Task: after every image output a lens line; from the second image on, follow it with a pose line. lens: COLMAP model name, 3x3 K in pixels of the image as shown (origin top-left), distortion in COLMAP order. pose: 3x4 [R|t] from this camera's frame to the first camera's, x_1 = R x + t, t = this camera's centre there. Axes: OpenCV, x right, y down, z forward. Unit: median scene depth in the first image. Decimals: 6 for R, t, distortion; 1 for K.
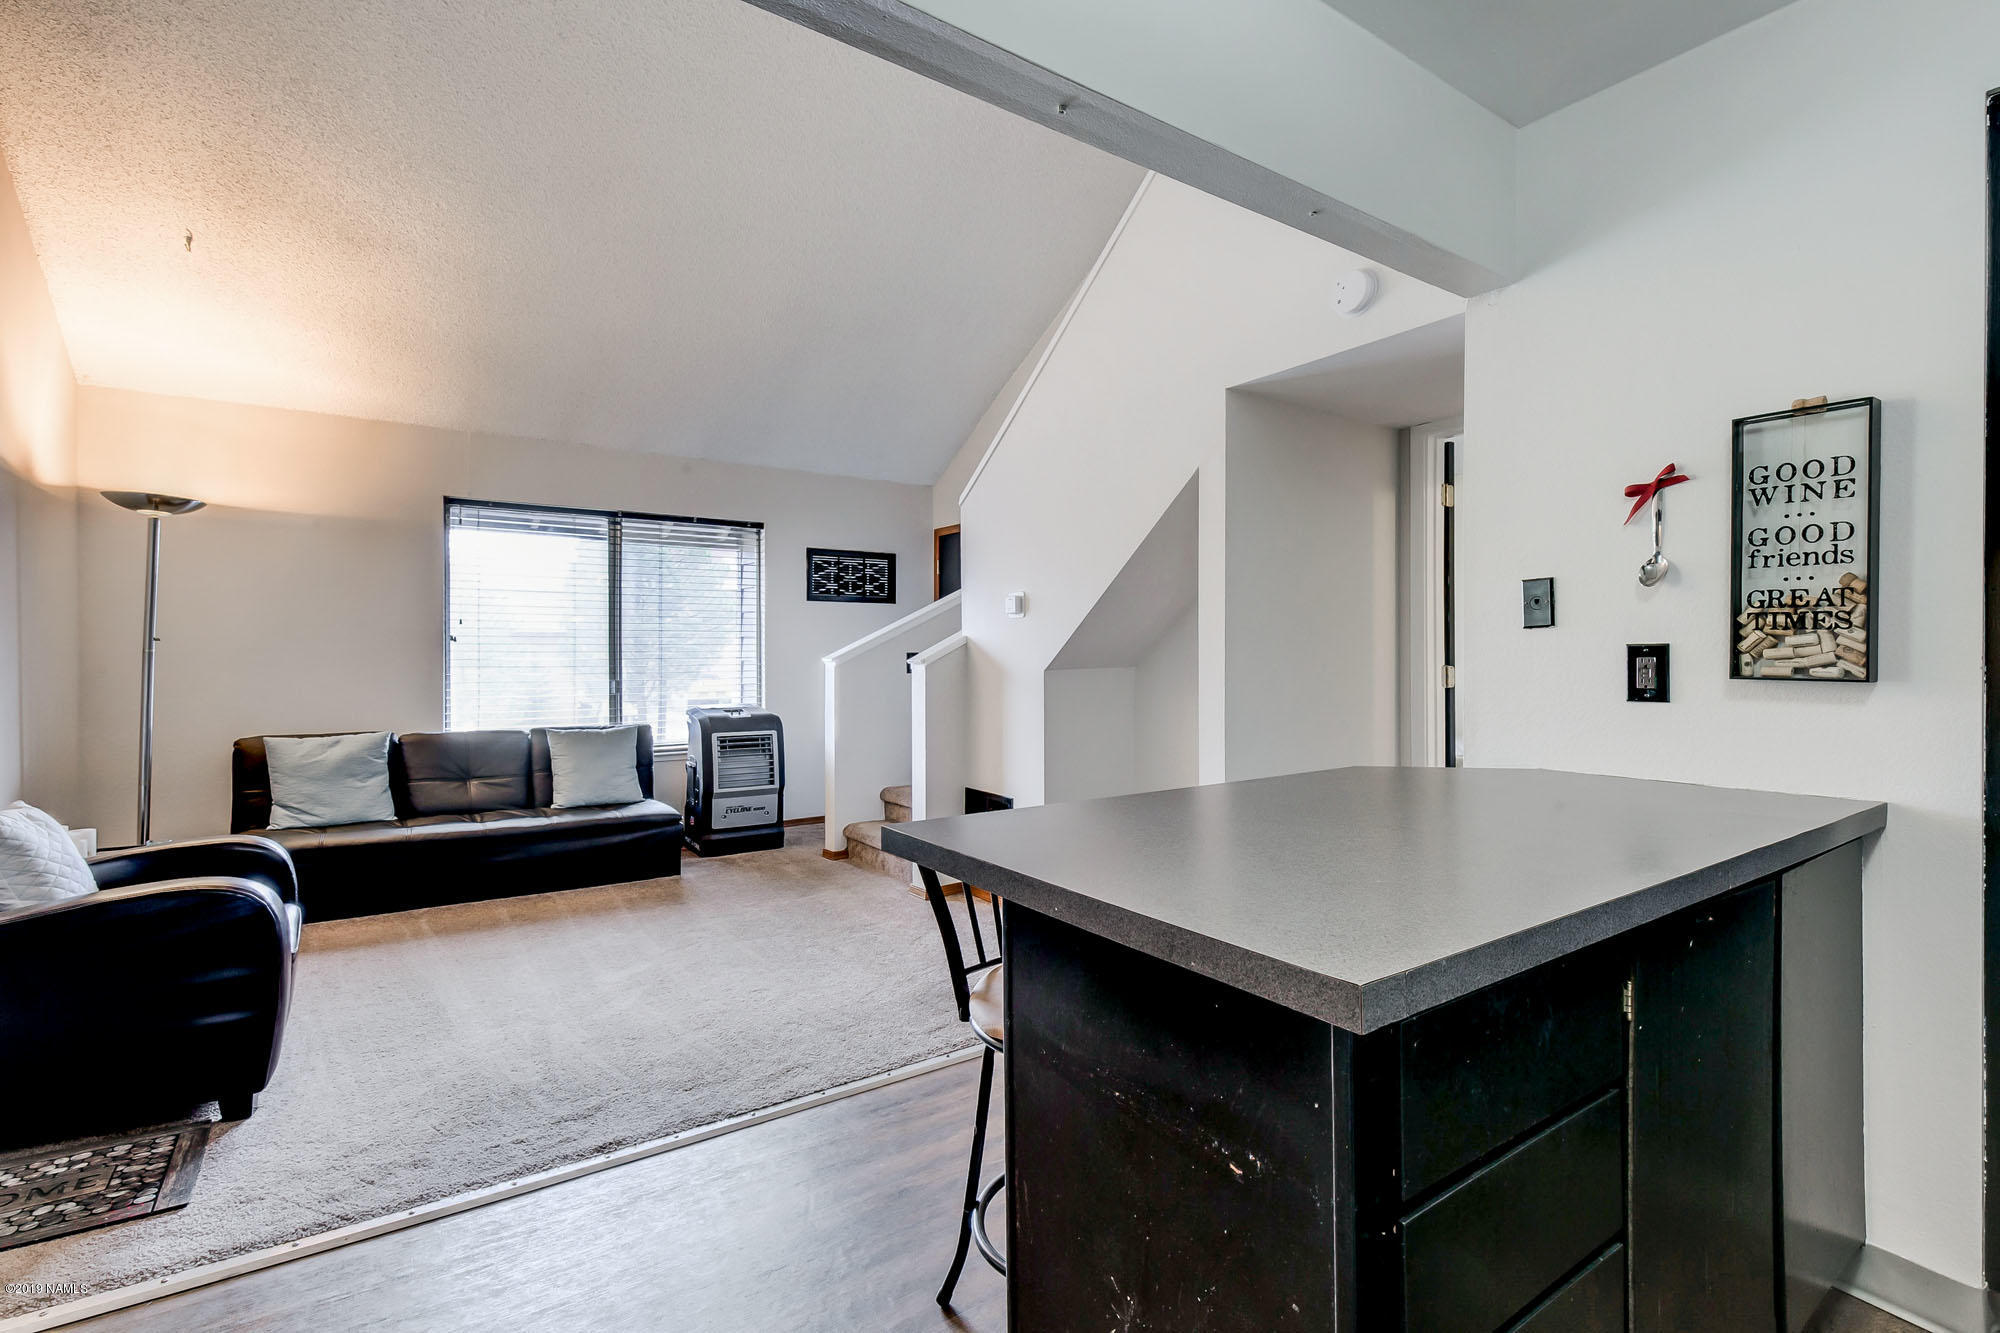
lens RADIAL K [[908.7, 0, 1011.9], [0, 908.7, 646.5], [0, 0, 1]] dist [0.003391, -0.000046]
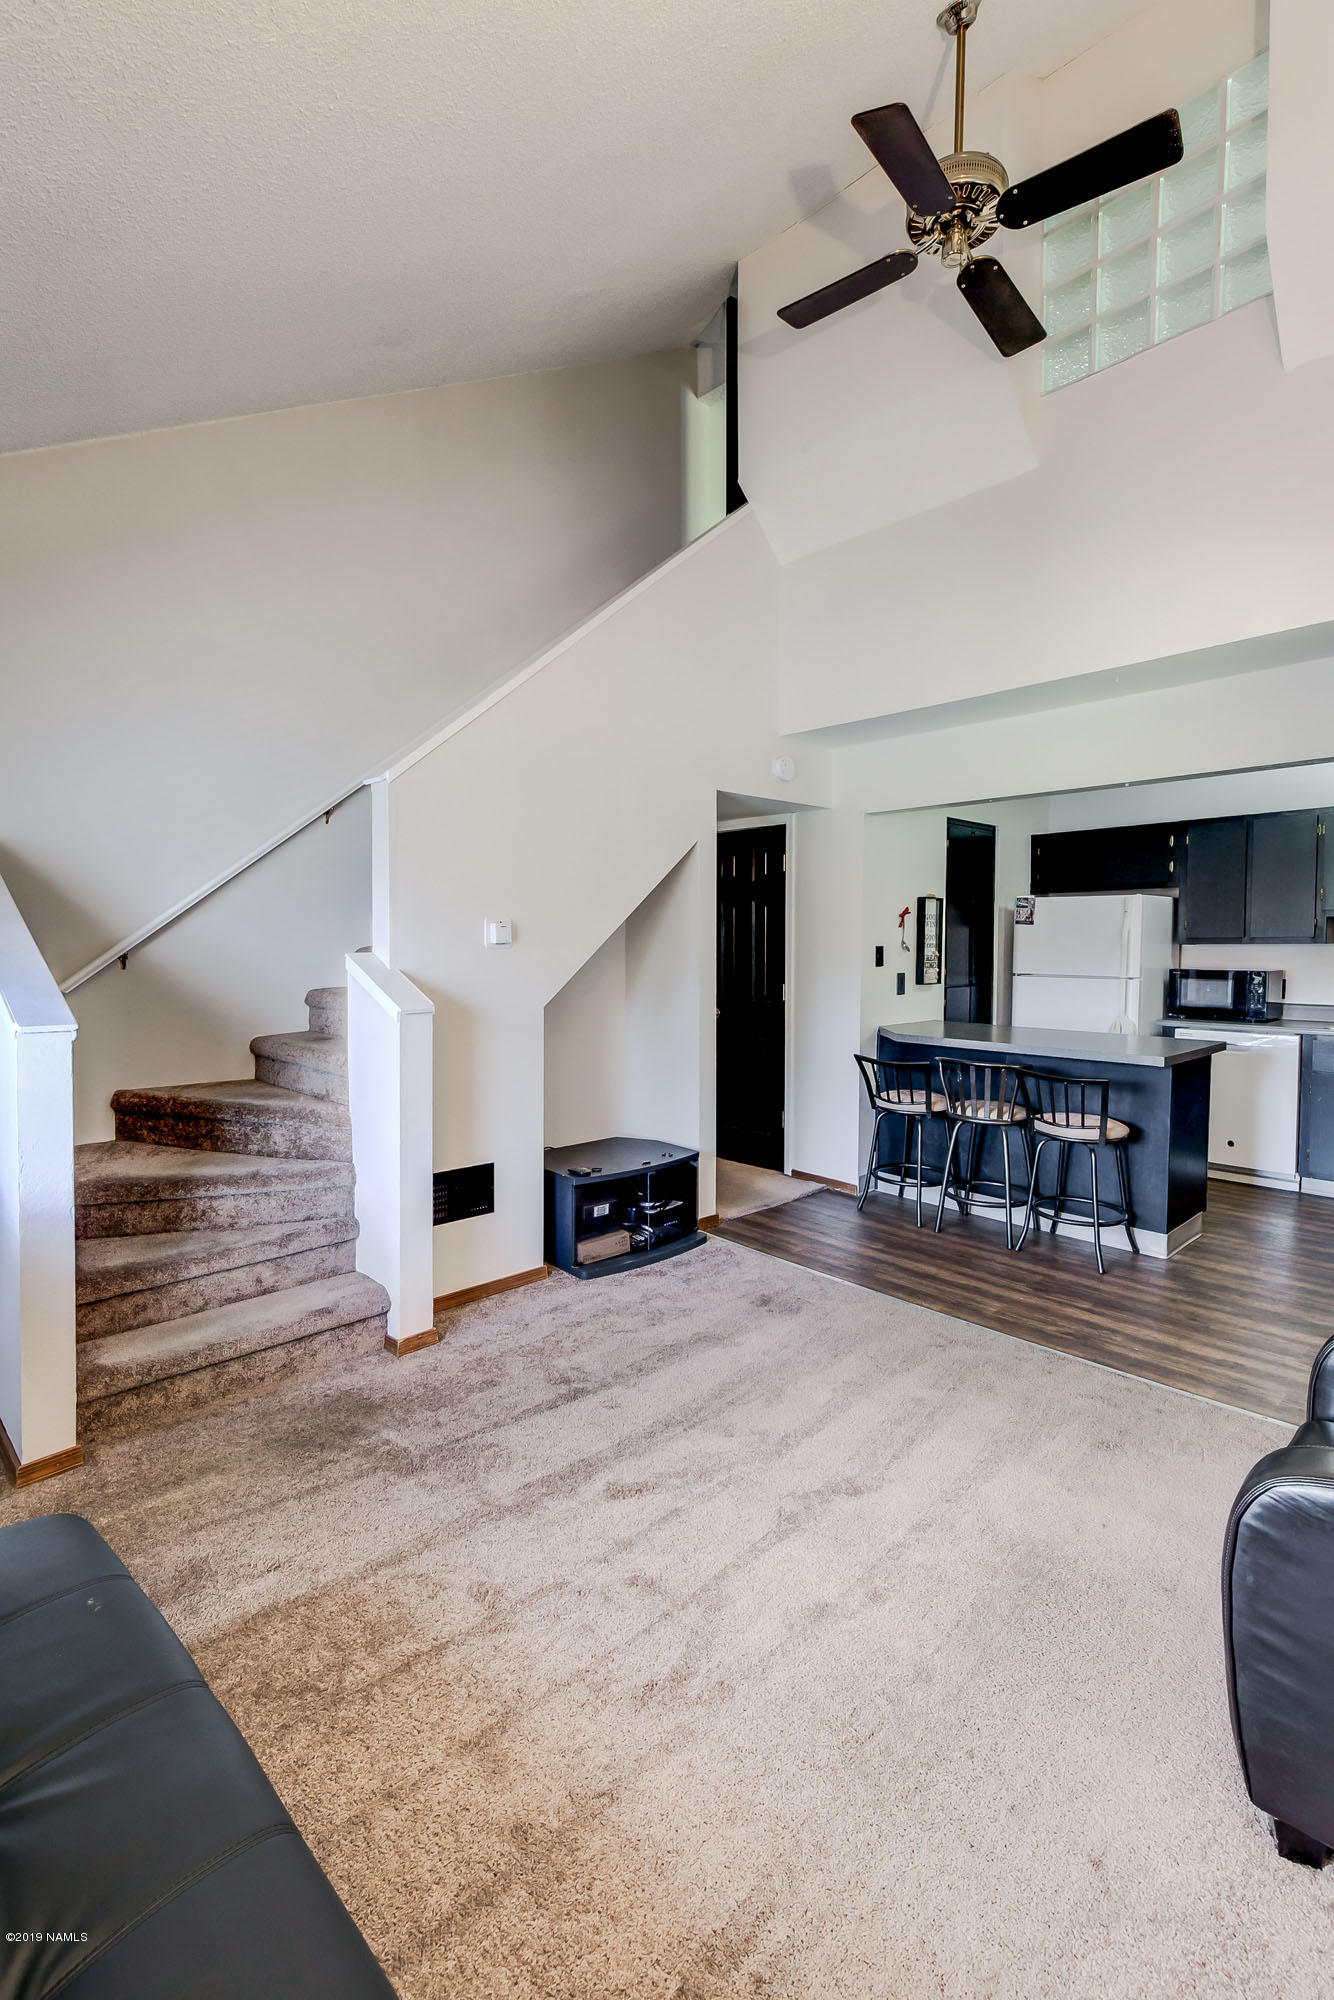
lens RADIAL K [[908.7, 0, 663.8], [0, 908.7, 1002.6], [0, 0, 1]] dist [0.003391, -0.000046]
pose [[-0.153237, -0.052904, 0.986772, -0.692627], [-0.003567, 0.998589, 0.052983, -0.020716], [-0.988183, 0.004599, -0.153210, 0.791394]]
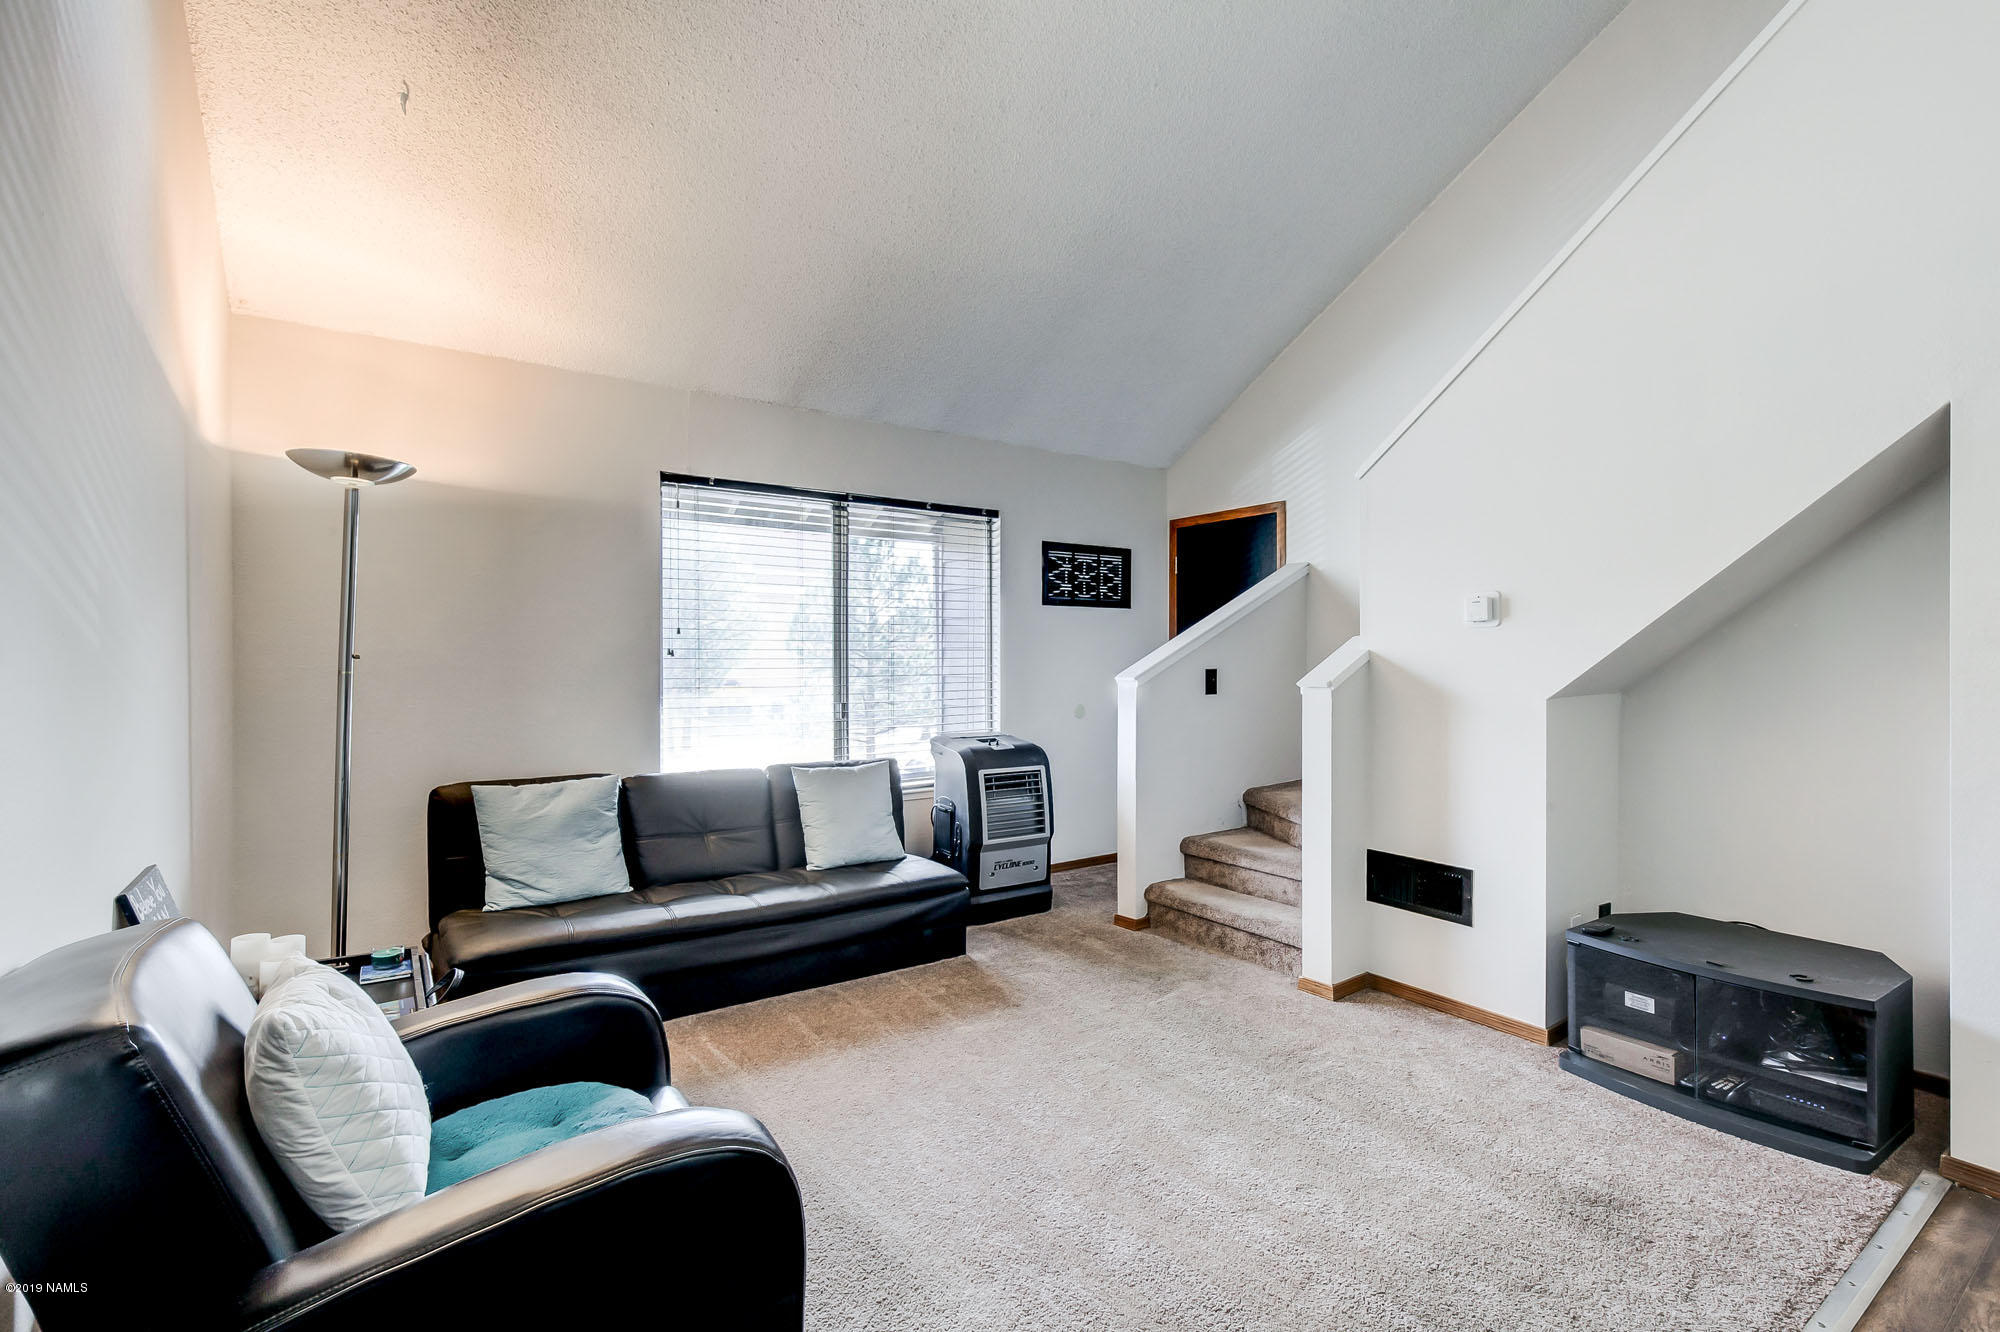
lens RADIAL K [[908.7, 0, 1012.9], [0, 908.7, 654.5], [0, 0, 1]] dist [0.003391, -0.000046]
pose [[0.999979, 0.000912, -0.006412, -0.309881], [-0.000892, 0.999995, 0.003060, -0.009177], [0.006415, -0.003054, 0.999975, 0.211863]]
